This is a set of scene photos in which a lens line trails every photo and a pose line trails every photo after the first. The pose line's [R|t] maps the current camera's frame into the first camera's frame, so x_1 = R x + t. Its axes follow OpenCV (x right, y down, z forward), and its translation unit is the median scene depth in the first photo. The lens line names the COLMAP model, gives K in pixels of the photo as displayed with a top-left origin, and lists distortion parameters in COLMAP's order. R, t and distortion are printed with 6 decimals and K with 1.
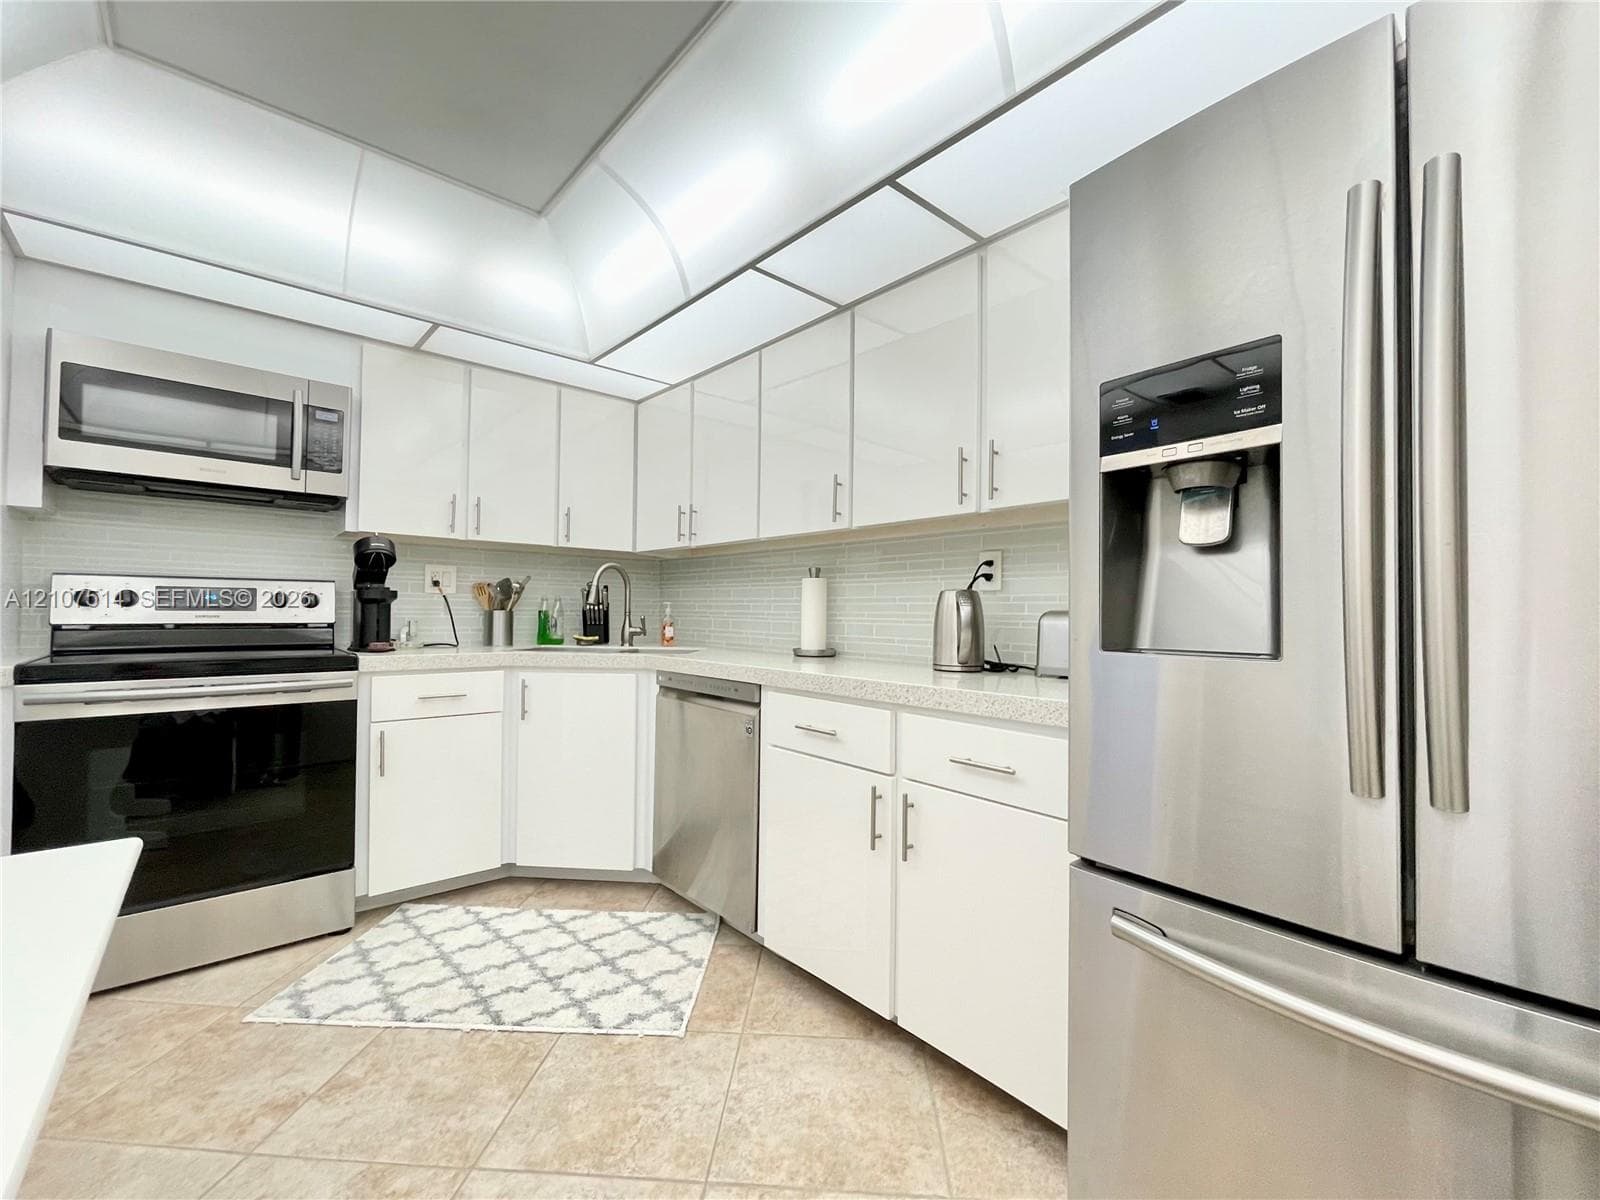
lens RADIAL K [[663.9, 0, 783.4], [0, 663.9, 601.8], [0, 0, 1]] dist [0.000064, 0.000902]
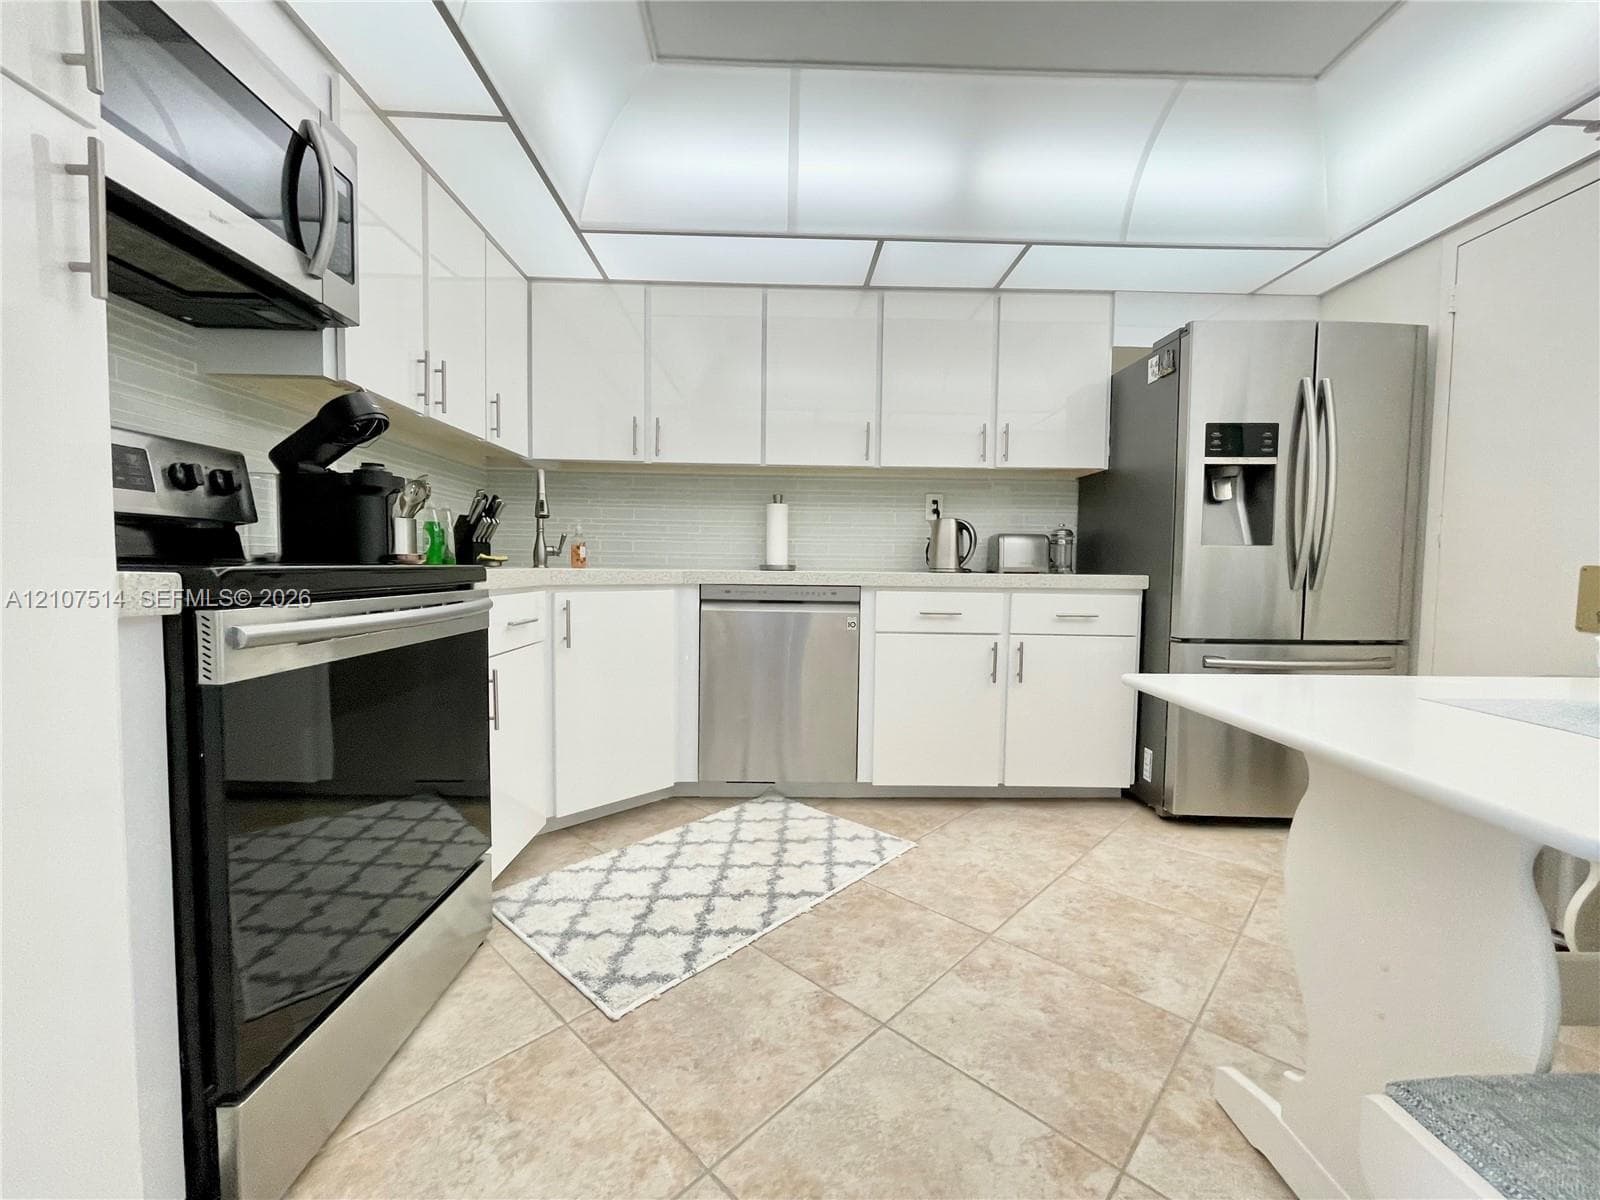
lens RADIAL K [[663.9, 0, 785.9], [0, 663.9, 593.7], [0, 0, 1]] dist [0.000064, 0.000902]
pose [[0.640398, -0.036364, 0.767182, -0.947974], [-0.021946, 0.997604, 0.065605, 0.053390], [-0.767730, -0.058850, 0.638066, 0.278685]]
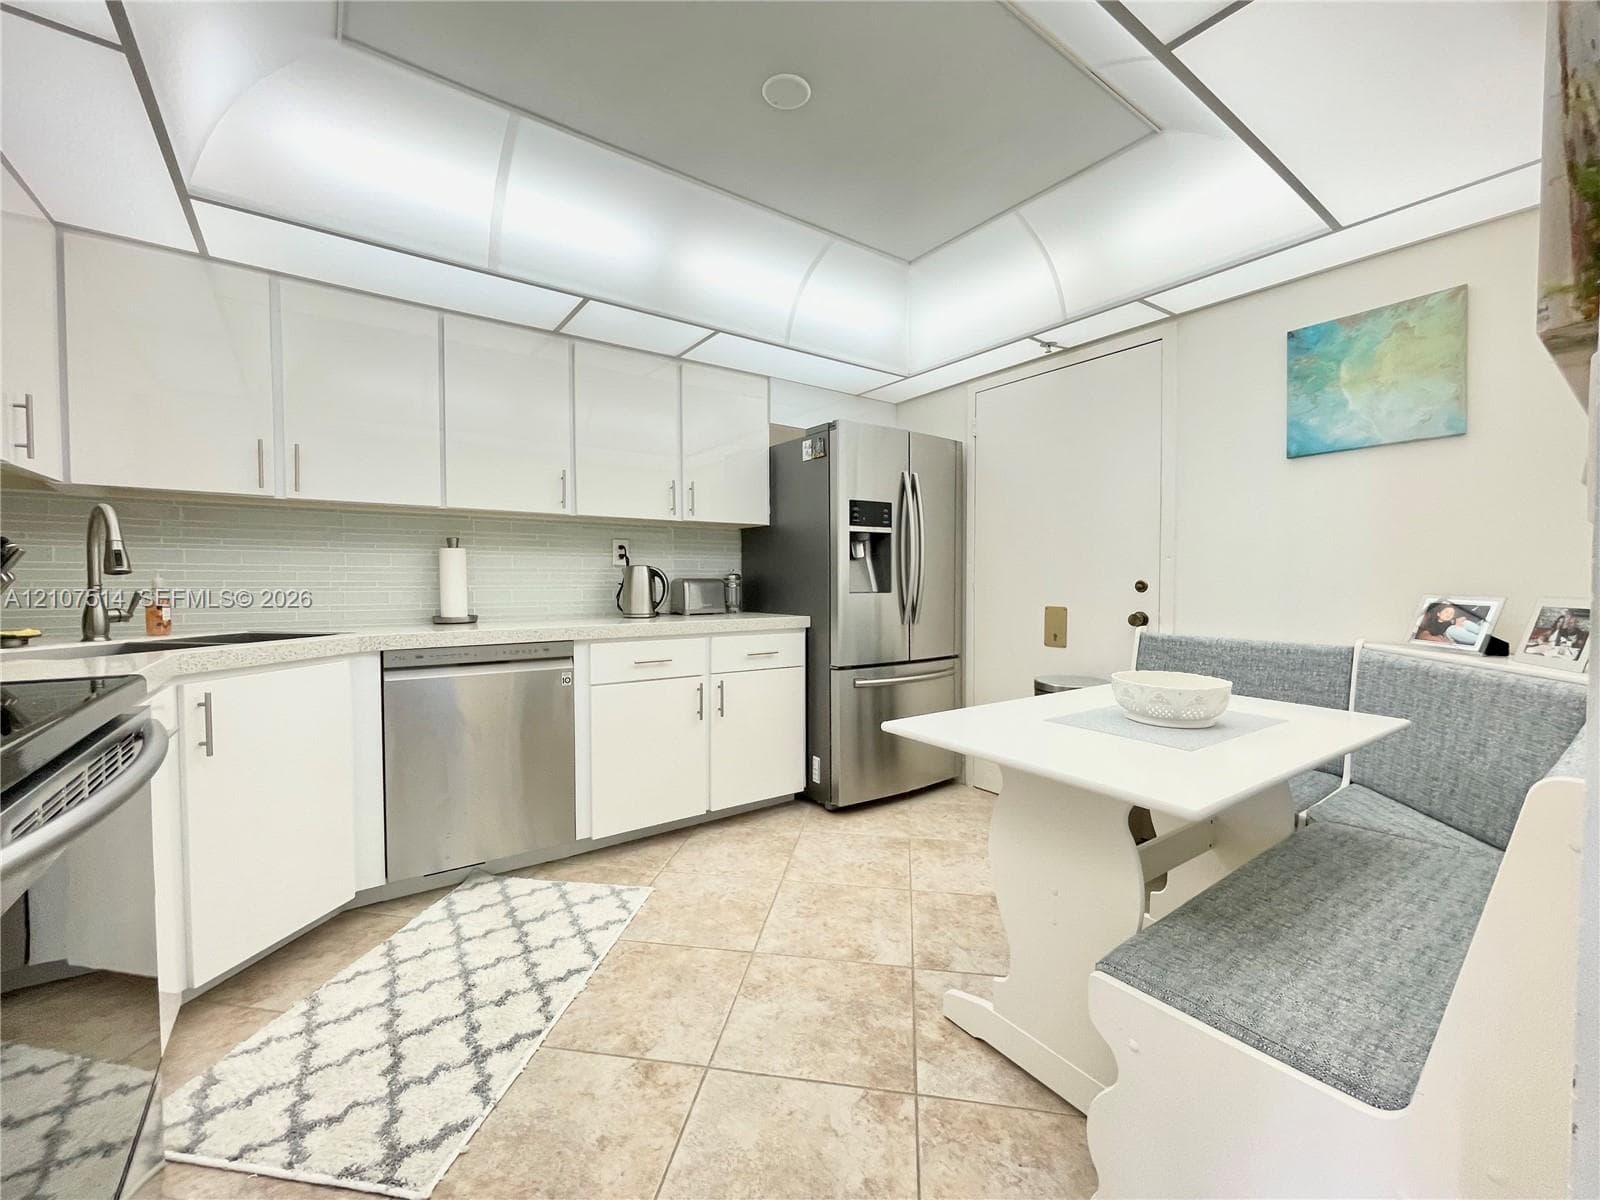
lens RADIAL K [[663.9, 0, 793.1], [0, 663.9, 594.7], [0, 0, 1]] dist [0.000064, 0.000902]
pose [[0.087683, -0.035211, 0.995526, -1.069120], [-0.017202, 0.999173, 0.036855, -0.009626], [-0.996000, -0.020356, 0.087005, 0.435312]]
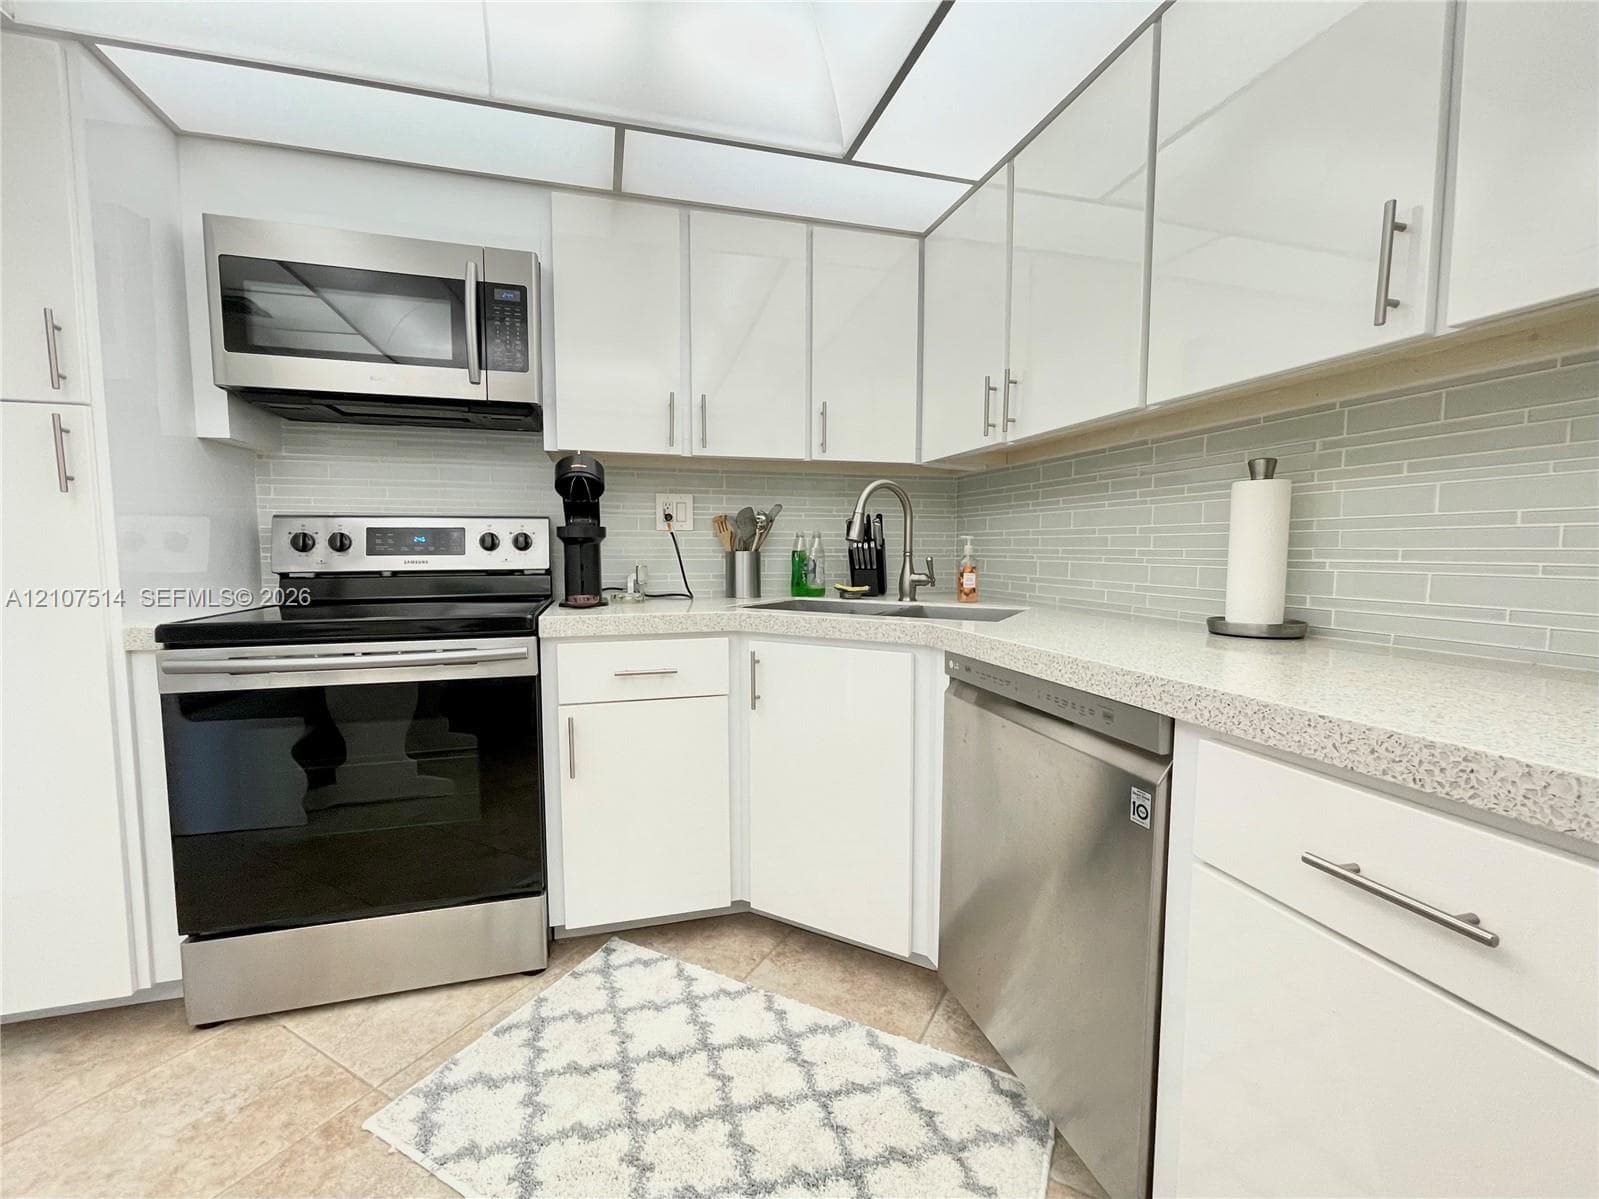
lens RADIAL K [[663.4, 0, 797.6], [0, 663.4, 601.2], [0, 0, 1]] dist [0.000064, 0.000902]
pose [[0.908889, 0.021164, -0.416500, -0.070247], [0.017869, 0.995818, 0.089597, 0.004336], [0.416654, -0.088876, 0.904710, 0.444542]]
